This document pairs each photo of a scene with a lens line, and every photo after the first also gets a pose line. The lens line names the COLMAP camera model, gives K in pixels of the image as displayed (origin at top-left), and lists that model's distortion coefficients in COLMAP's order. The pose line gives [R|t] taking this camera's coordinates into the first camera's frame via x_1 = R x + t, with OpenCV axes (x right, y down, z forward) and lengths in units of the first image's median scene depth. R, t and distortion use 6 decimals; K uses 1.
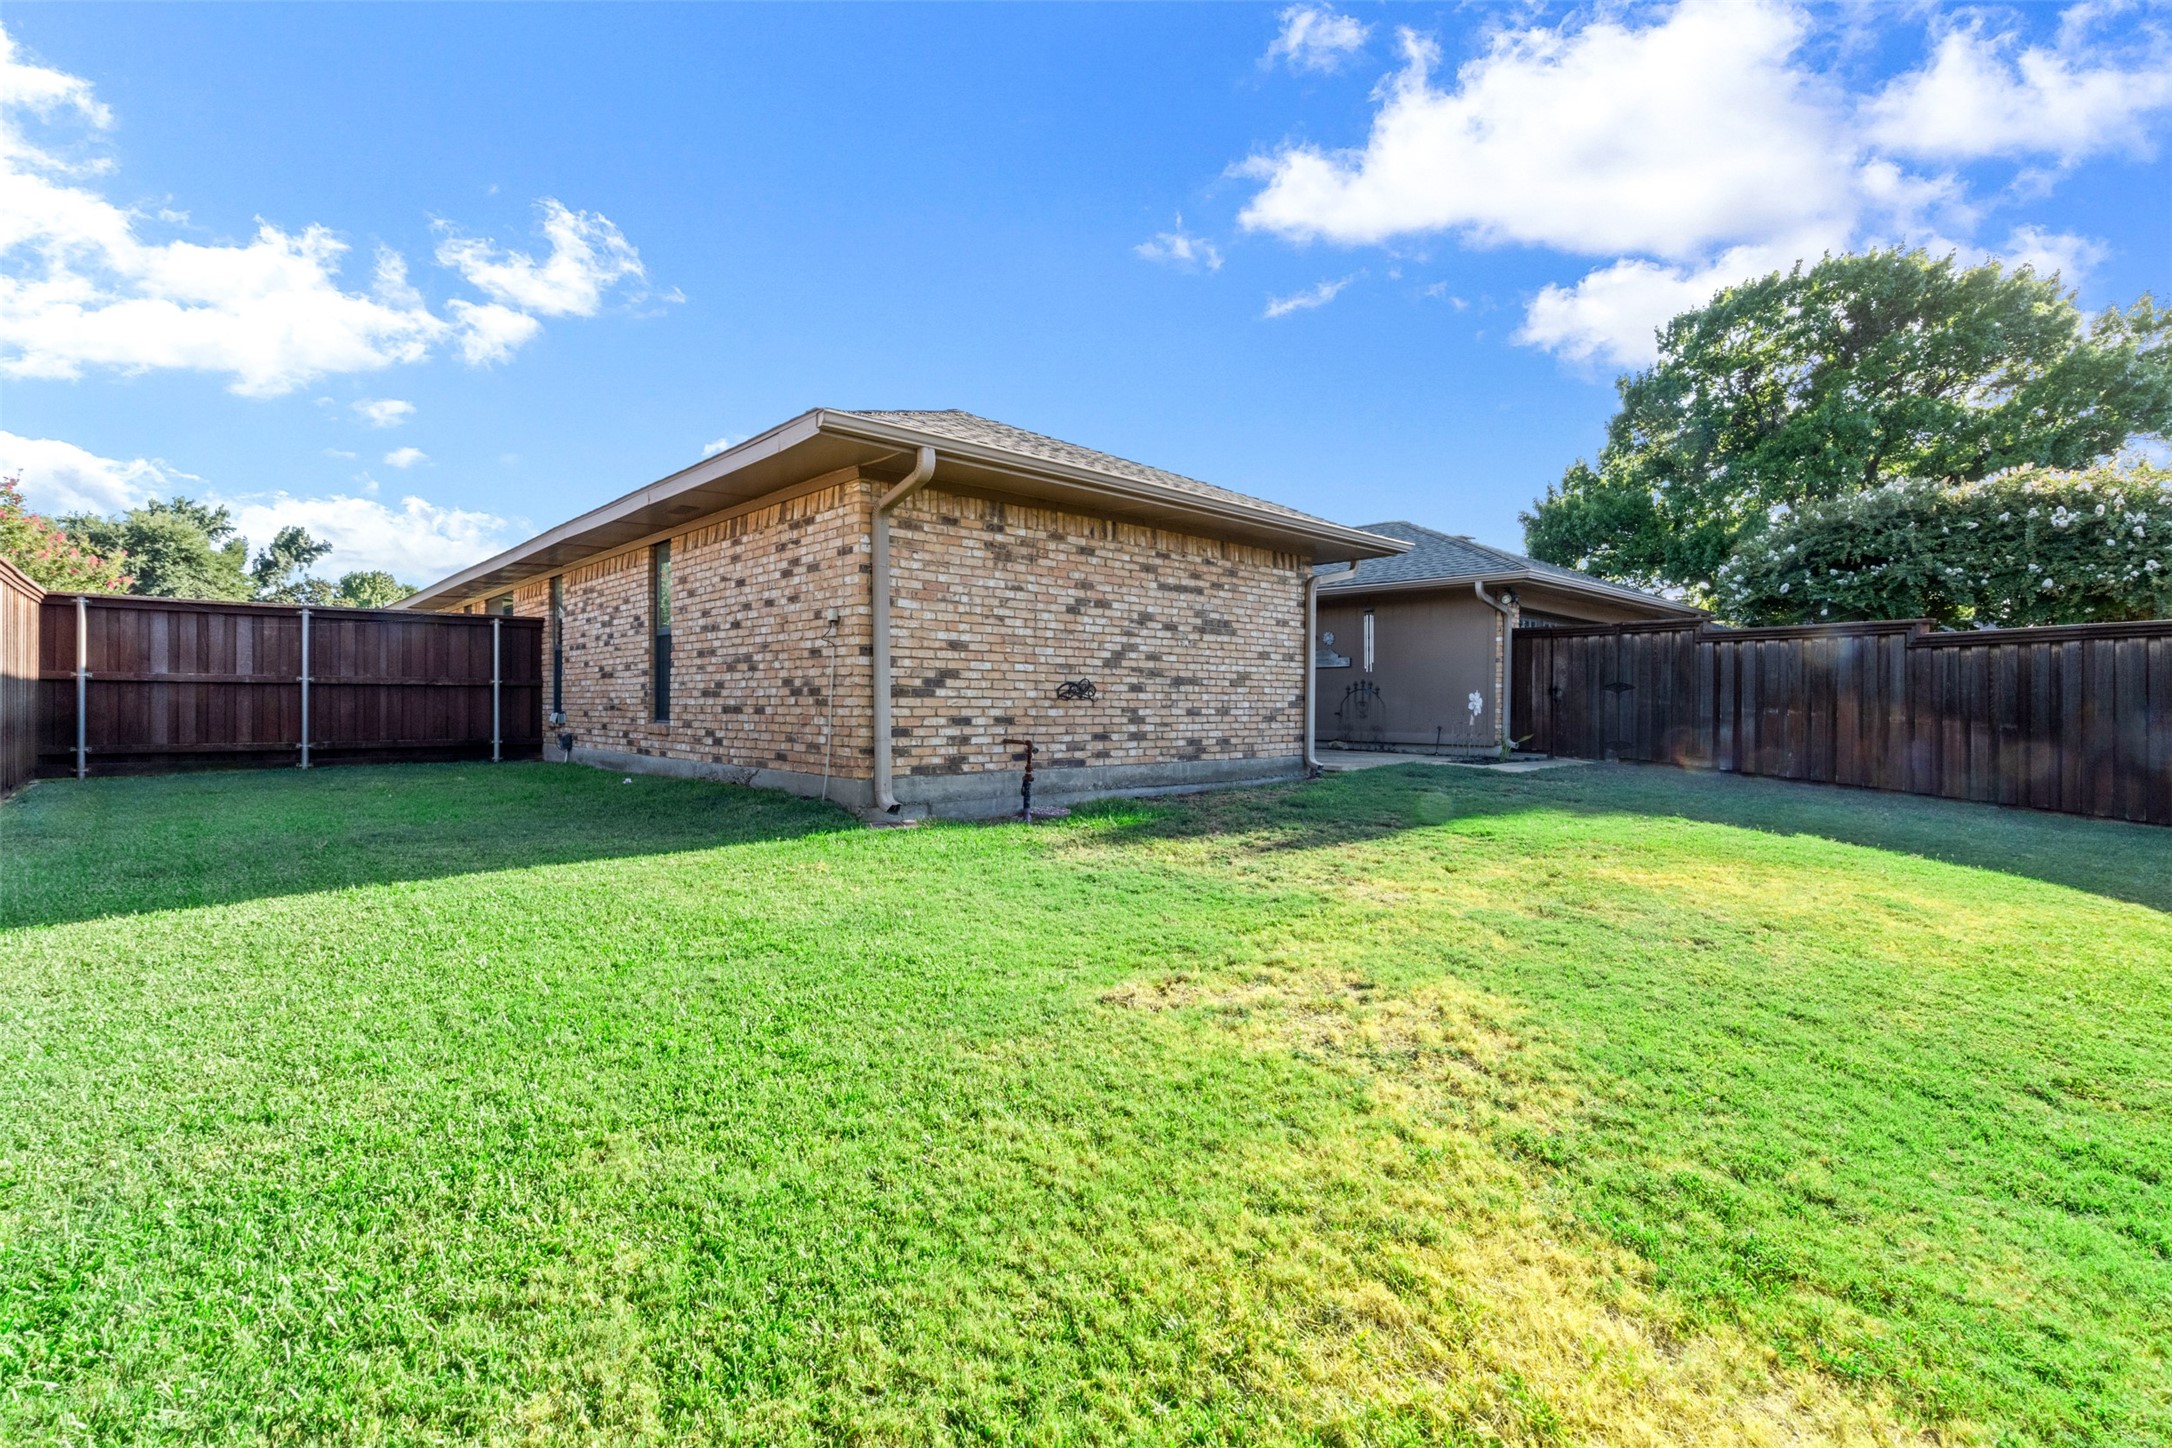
lens RADIAL K [[995.1, 0, 1076.5], [0, 995.1, 716.7], [0, 0, 1]] dist [-0.000482, 0.000233]
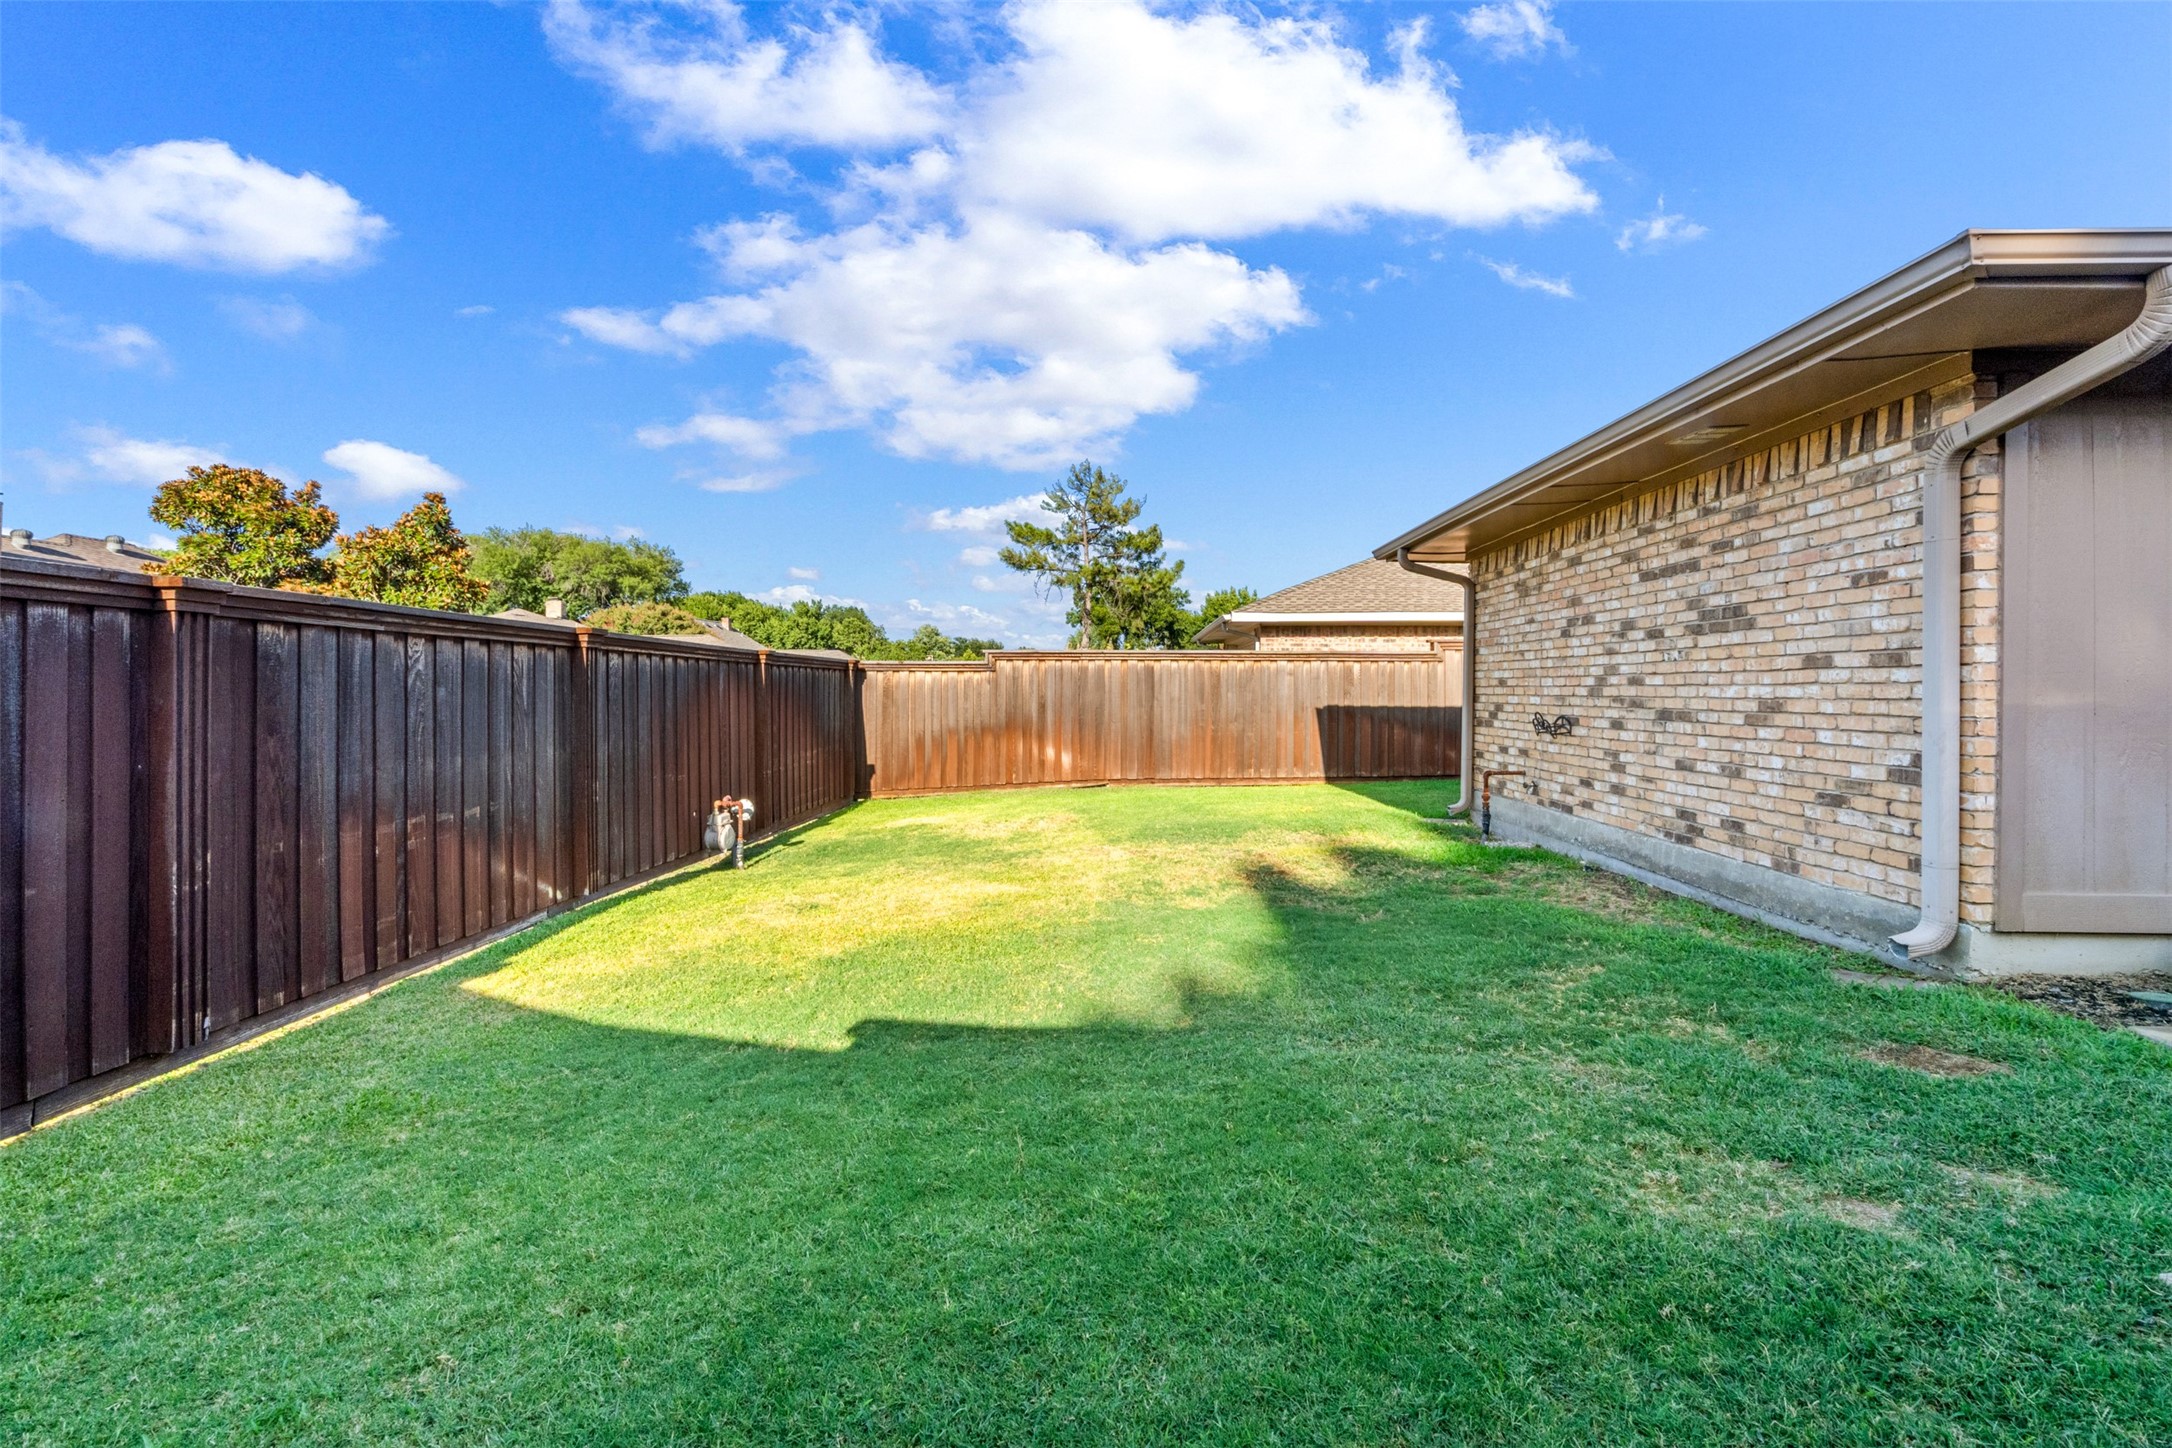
lens RADIAL K [[995.1, 0, 1076.5], [0, 995.1, 716.7], [0, 0, 1]] dist [-0.000482, 0.000233]
pose [[-0.707938, 0.013639, -0.706143, 0.825452], [-0.010955, 0.999481, 0.030287, -0.049831], [0.706190, 0.029177, -0.707421, 1.182030]]
